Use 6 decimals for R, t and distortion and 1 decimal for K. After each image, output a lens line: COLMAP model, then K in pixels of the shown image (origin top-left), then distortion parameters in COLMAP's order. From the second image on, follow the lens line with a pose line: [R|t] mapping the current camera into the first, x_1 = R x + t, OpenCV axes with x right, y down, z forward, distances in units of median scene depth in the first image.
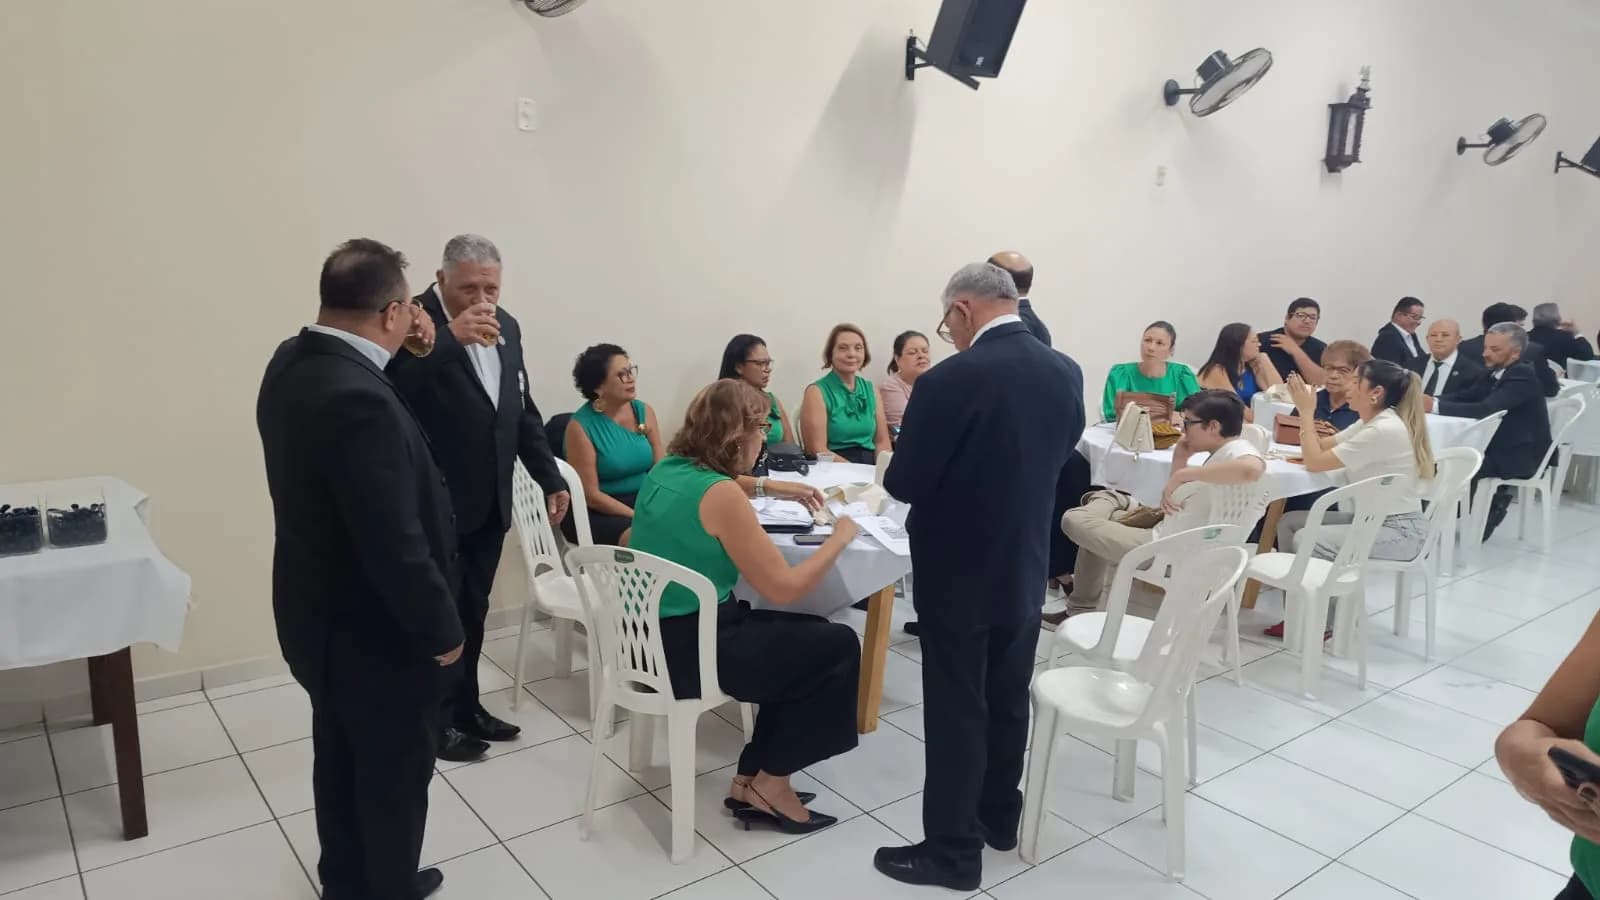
lens RADIAL K [[1099.4, 0, 785.5], [0, 1099.4, 446.8], [0, 0, 1]] dist [0.024255, -0.030845]
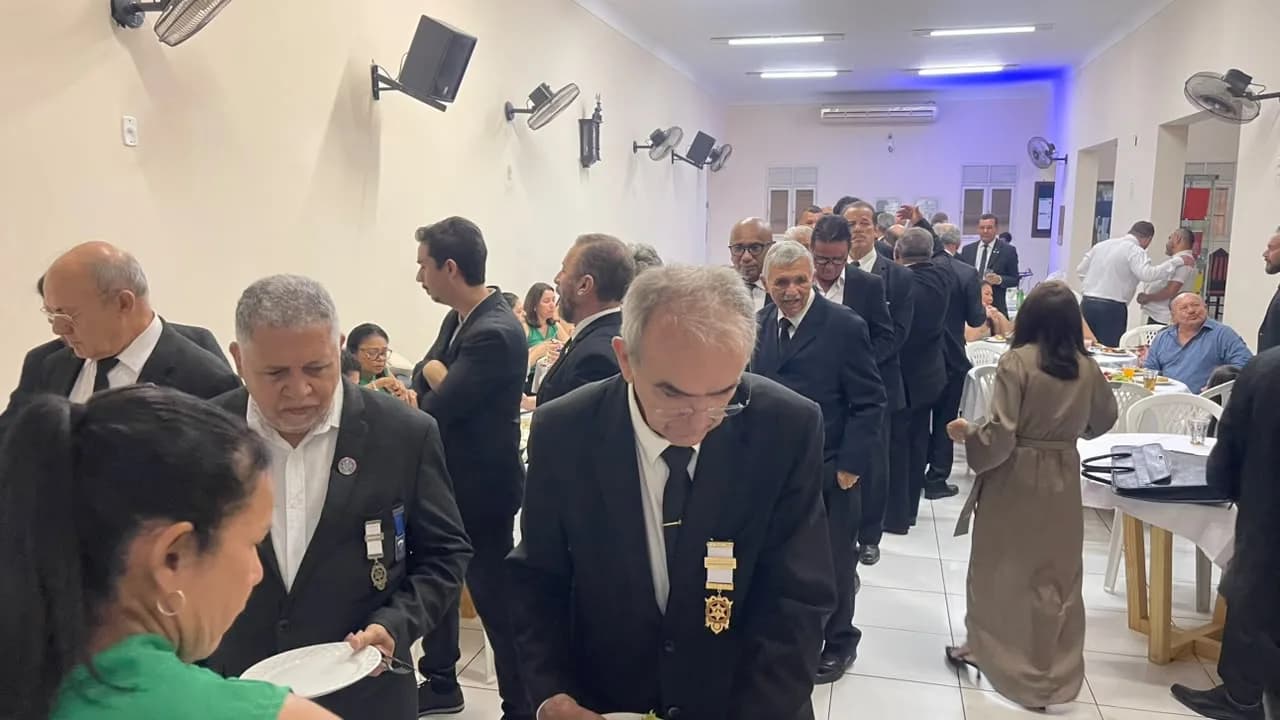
lens RADIAL K [[983.8, 0, 644.4], [0, 983.8, 358.8], [0, 0, 1]] dist [0.032427, -0.041125]
pose [[0.778098, -0.126369, 0.615301, -0.301747], [0.149550, 0.988656, 0.013930, -0.017264], [-0.610081, 0.081179, 0.788169, -0.015233]]
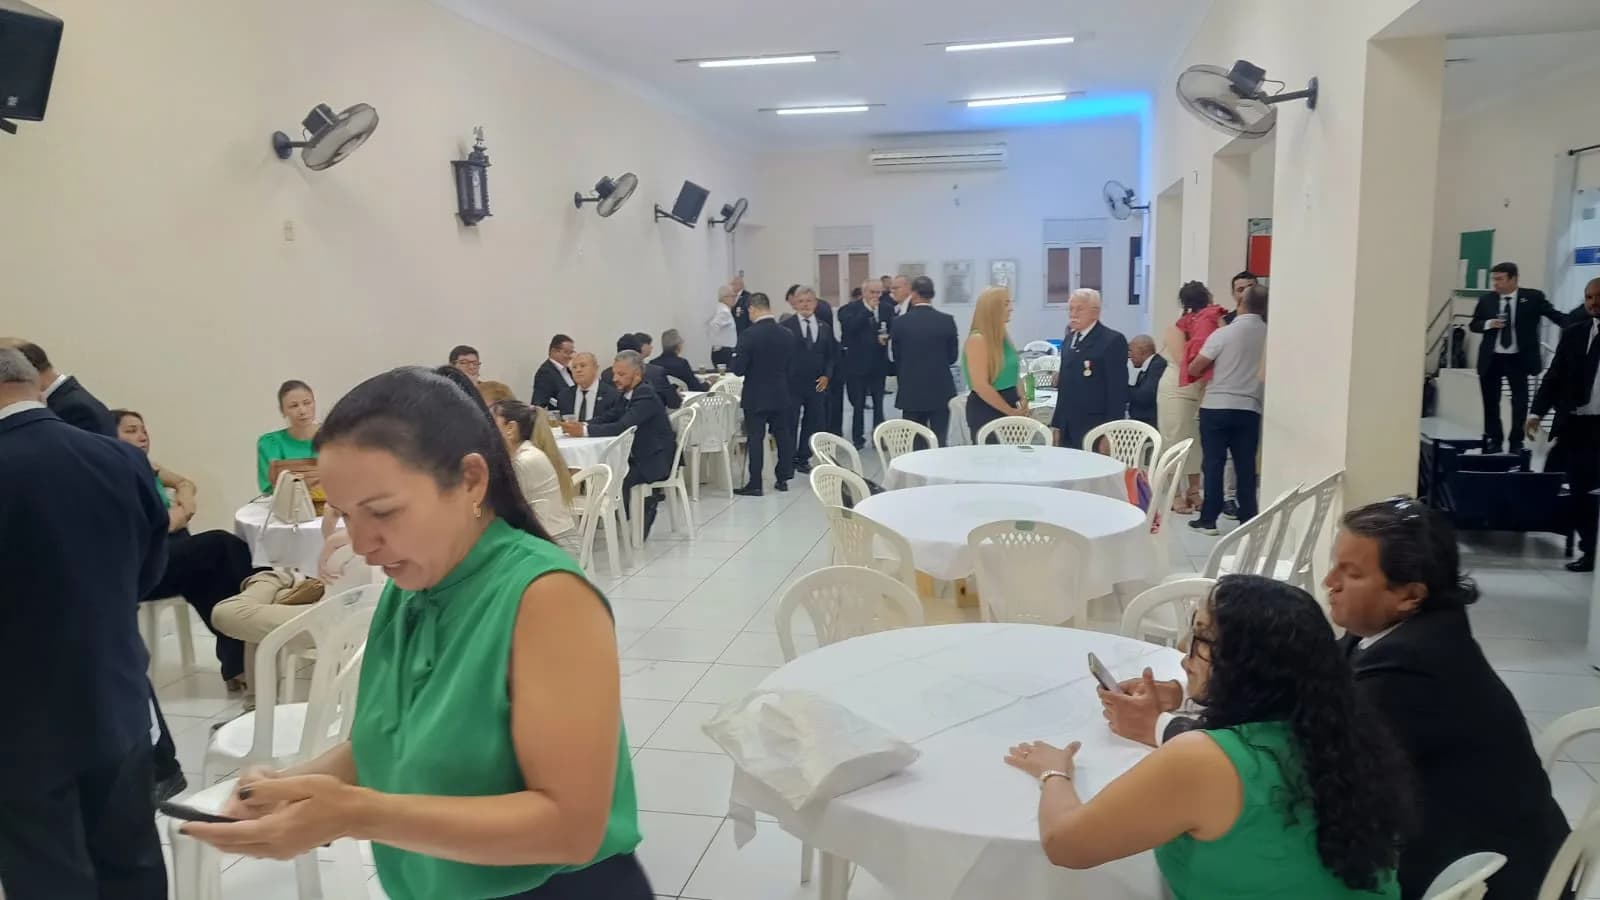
lens RADIAL K [[1099.4, 0, 800.6], [0, 1099.4, 450.3], [0, 0, 1]] dist [0.024255, -0.030845]
pose [[0.761339, -0.146544, 0.631576, 0.049320], [0.174226, 0.984533, 0.018418, 0.001078], [-0.624506, 0.096015, 0.775095, -0.000126]]
